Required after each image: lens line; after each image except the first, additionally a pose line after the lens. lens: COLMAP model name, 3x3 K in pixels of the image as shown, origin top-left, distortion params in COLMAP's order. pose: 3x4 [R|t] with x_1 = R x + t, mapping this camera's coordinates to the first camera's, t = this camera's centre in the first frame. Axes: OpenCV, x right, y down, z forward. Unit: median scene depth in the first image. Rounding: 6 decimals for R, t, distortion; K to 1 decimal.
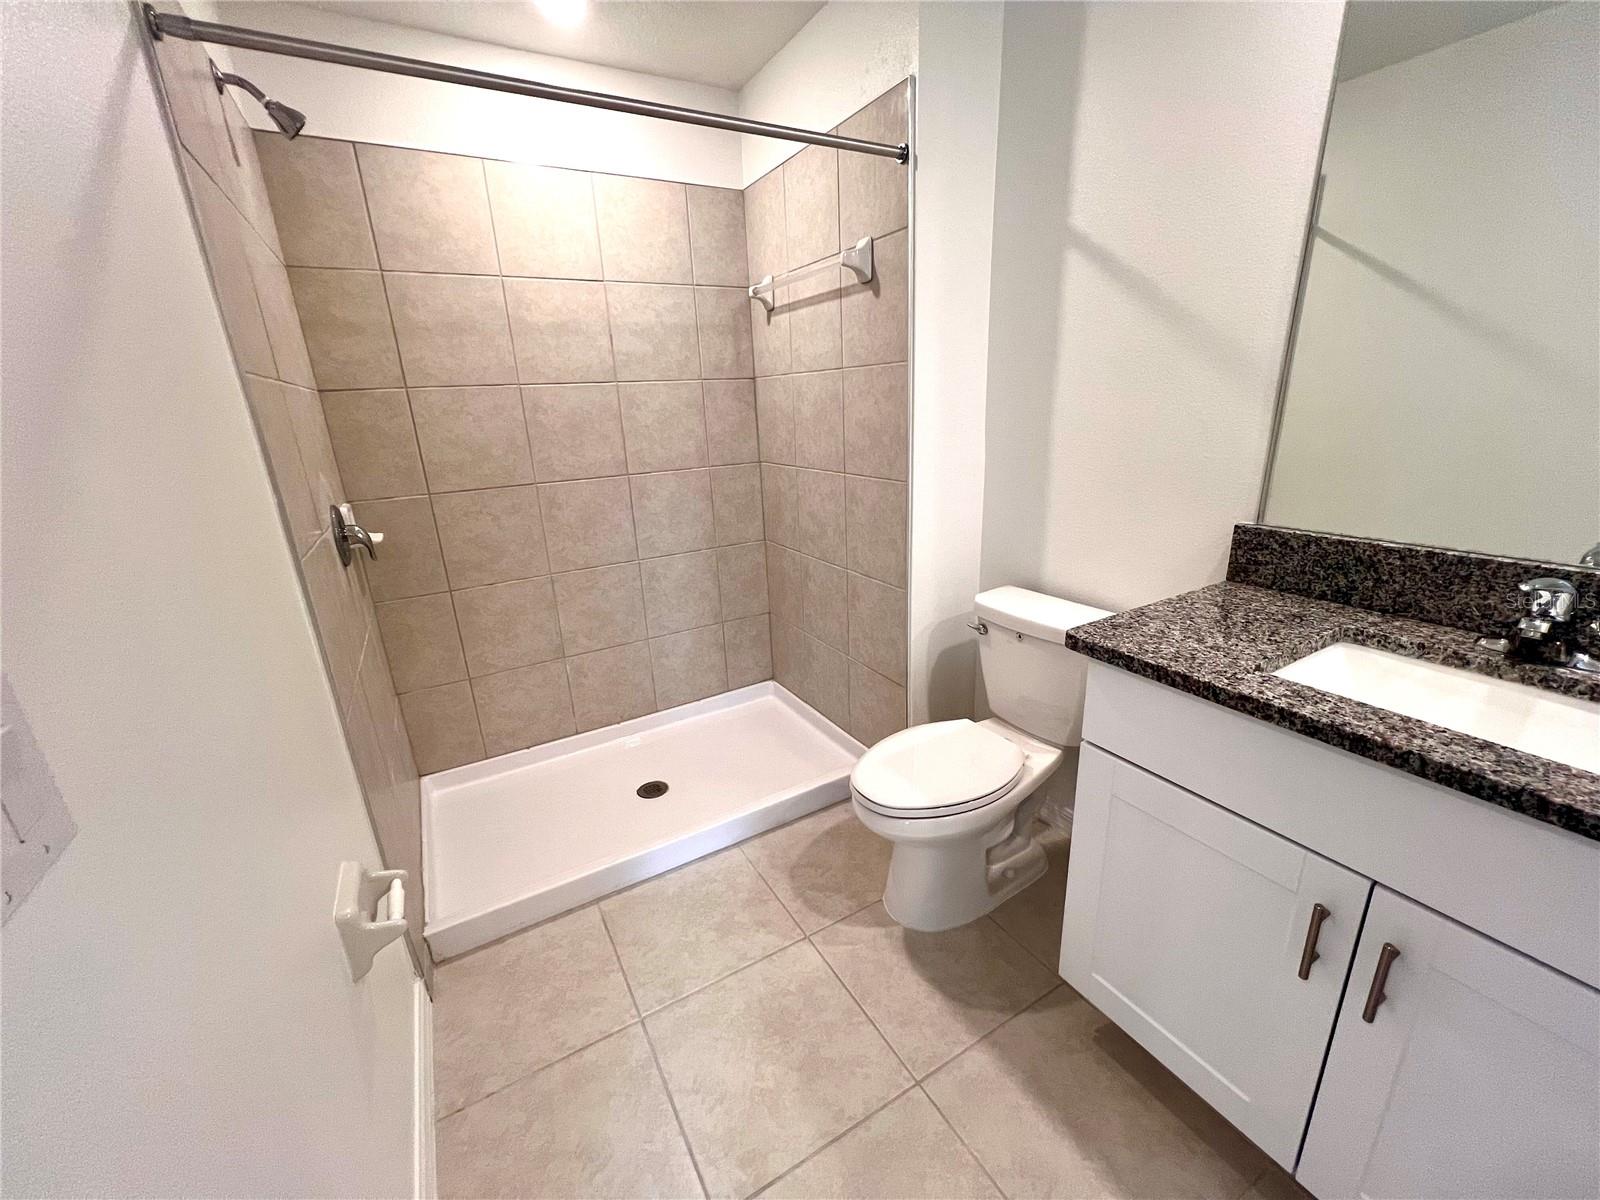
lens RADIAL K [[644.7, 0, 800.1], [0, 644.7, 603.1], [0, 0, 1]] dist [-0.002152, 0.000602]
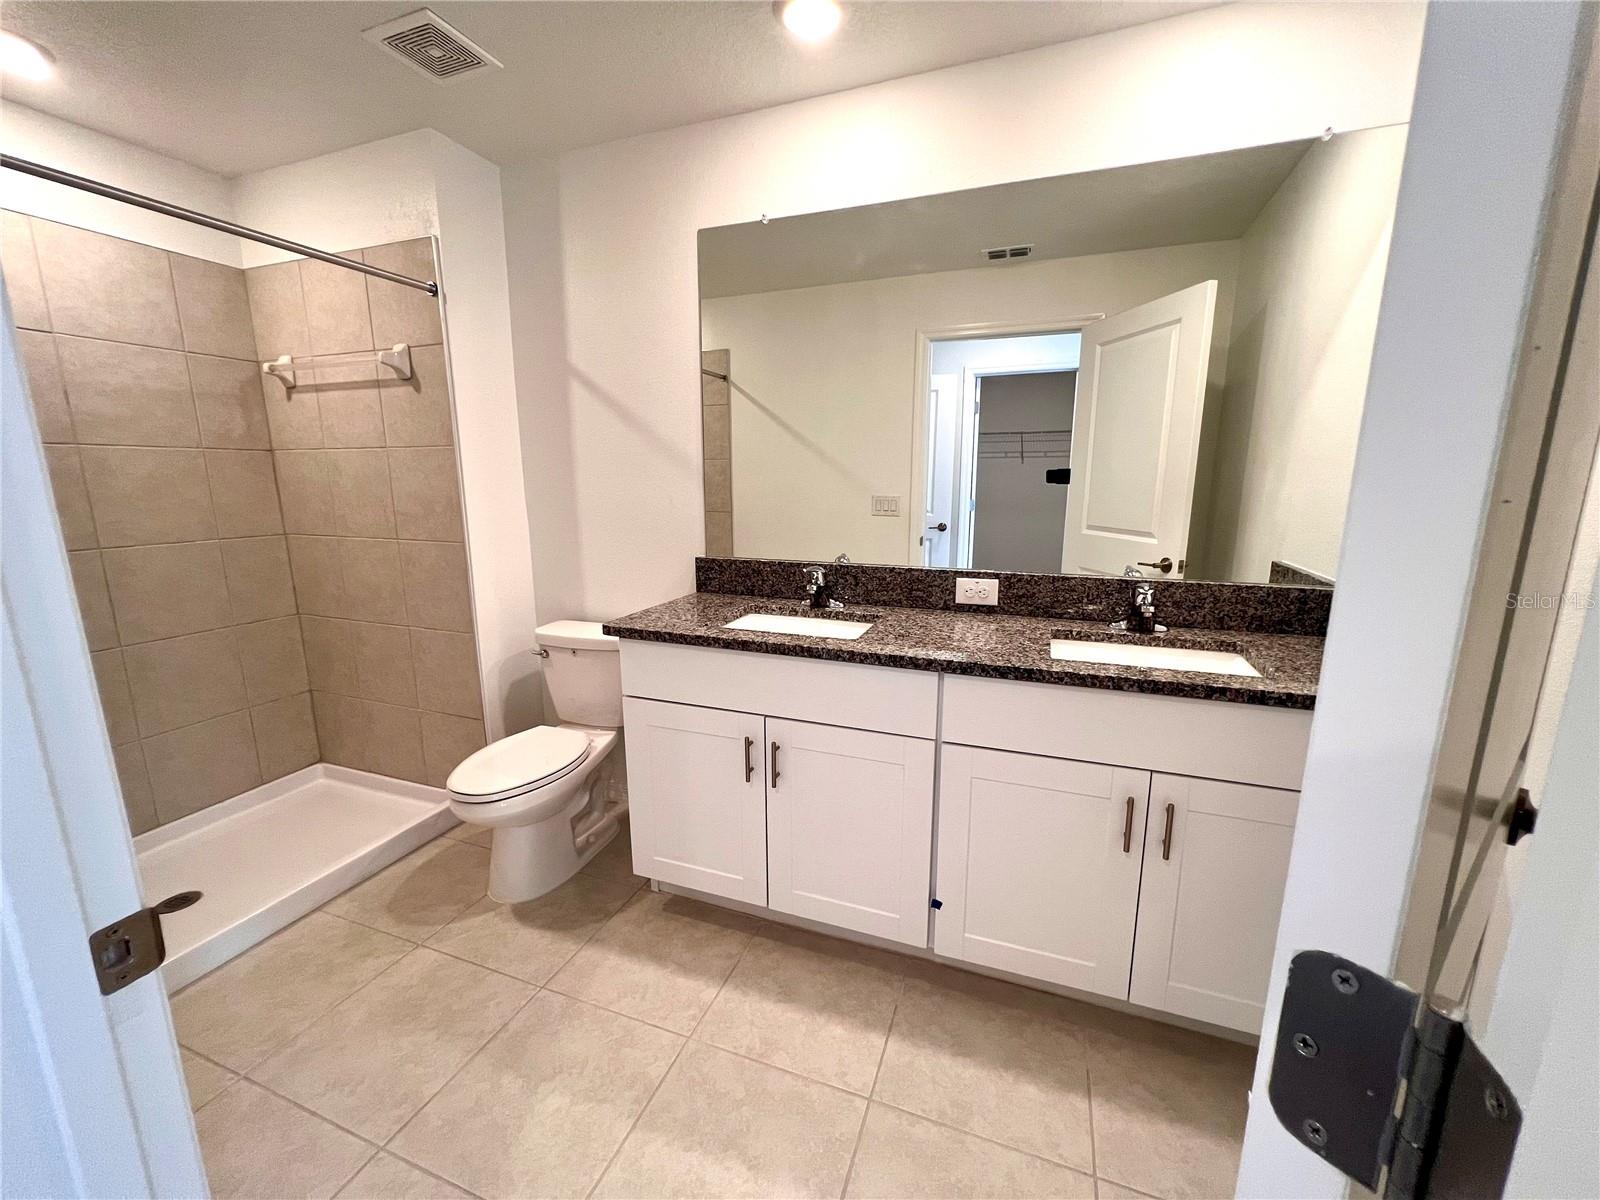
lens RADIAL K [[644.7, 0, 800.1], [0, 644.7, 603.1], [0, 0, 1]] dist [-0.002152, 0.000602]
pose [[0.774892, -0.081100, 0.626870, -0.118767], [0.161615, 0.984191, -0.072449, 0.119601], [-0.611084, 0.157451, 0.775749, -0.320398]]
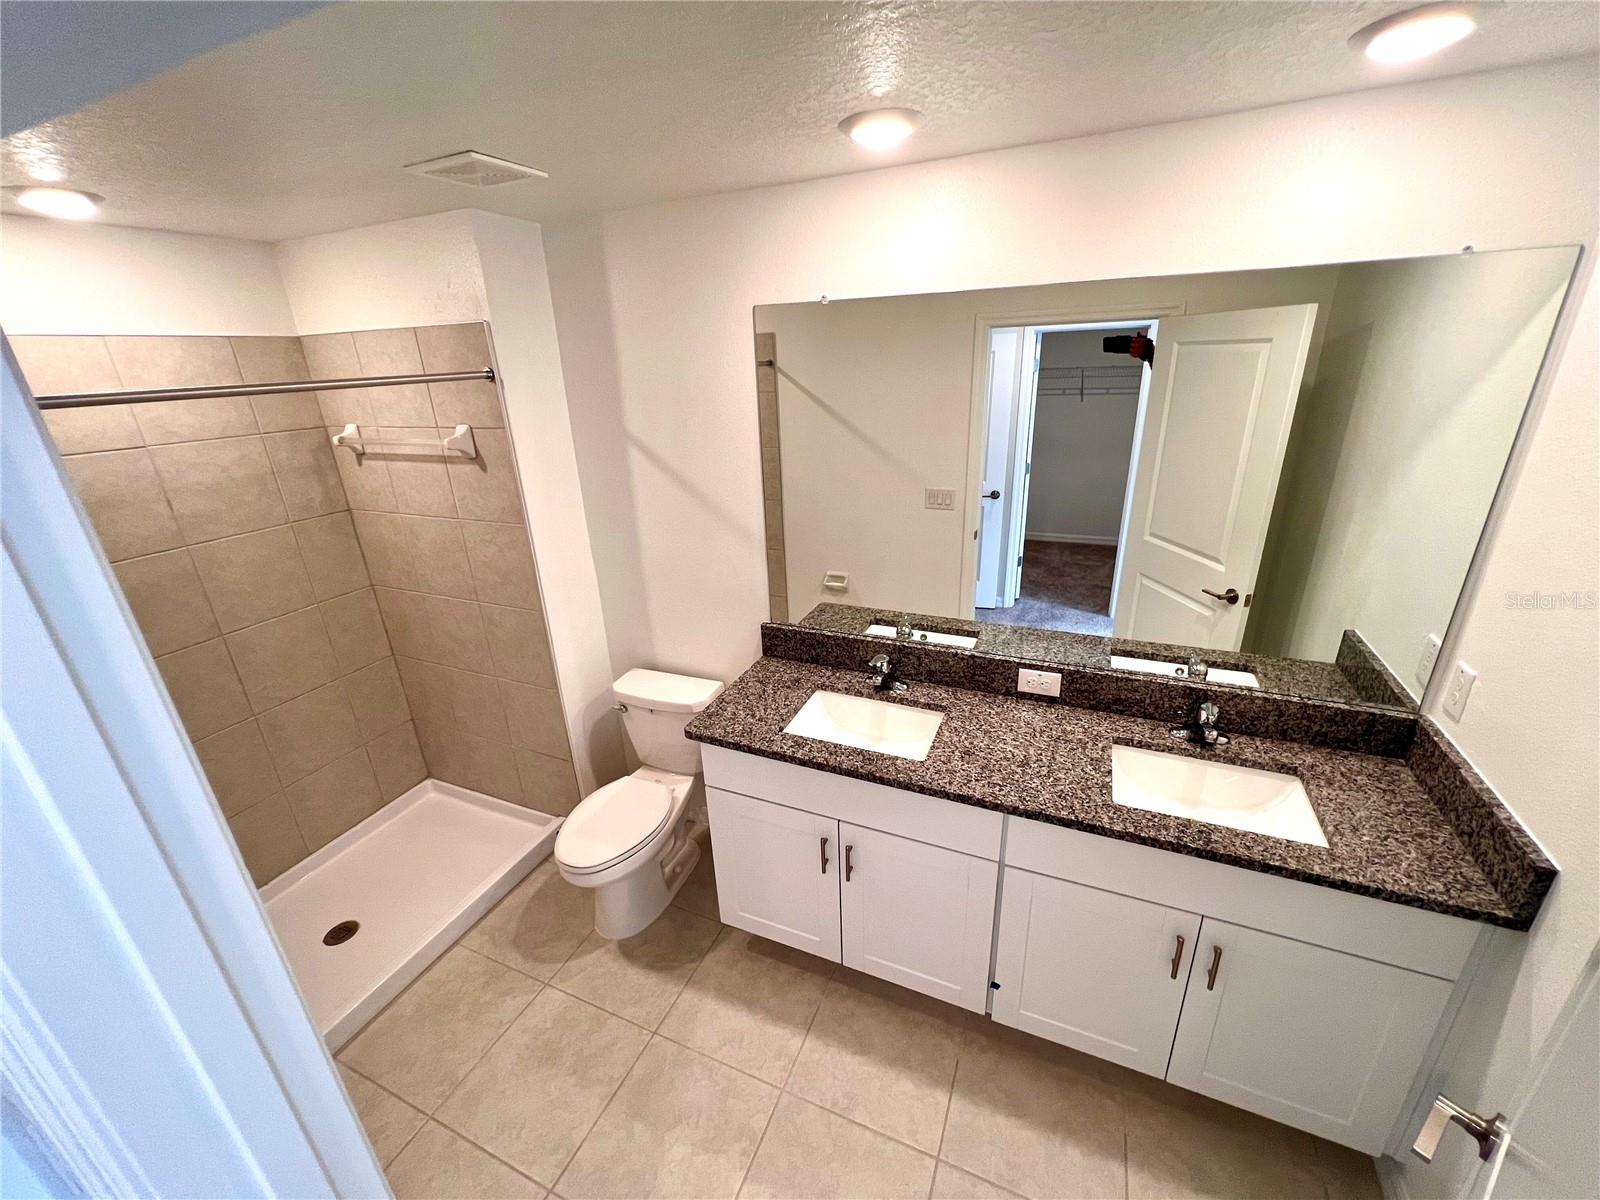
lens RADIAL K [[644.7, 0, 800.1], [0, 644.7, 603.1], [0, 0, 1]] dist [-0.002152, 0.000602]
pose [[0.808005, -0.201887, 0.553507, -0.130384], [0.183462, 0.978967, 0.089254, -0.239914], [-0.559884, 0.029430, 0.828048, -0.359709]]
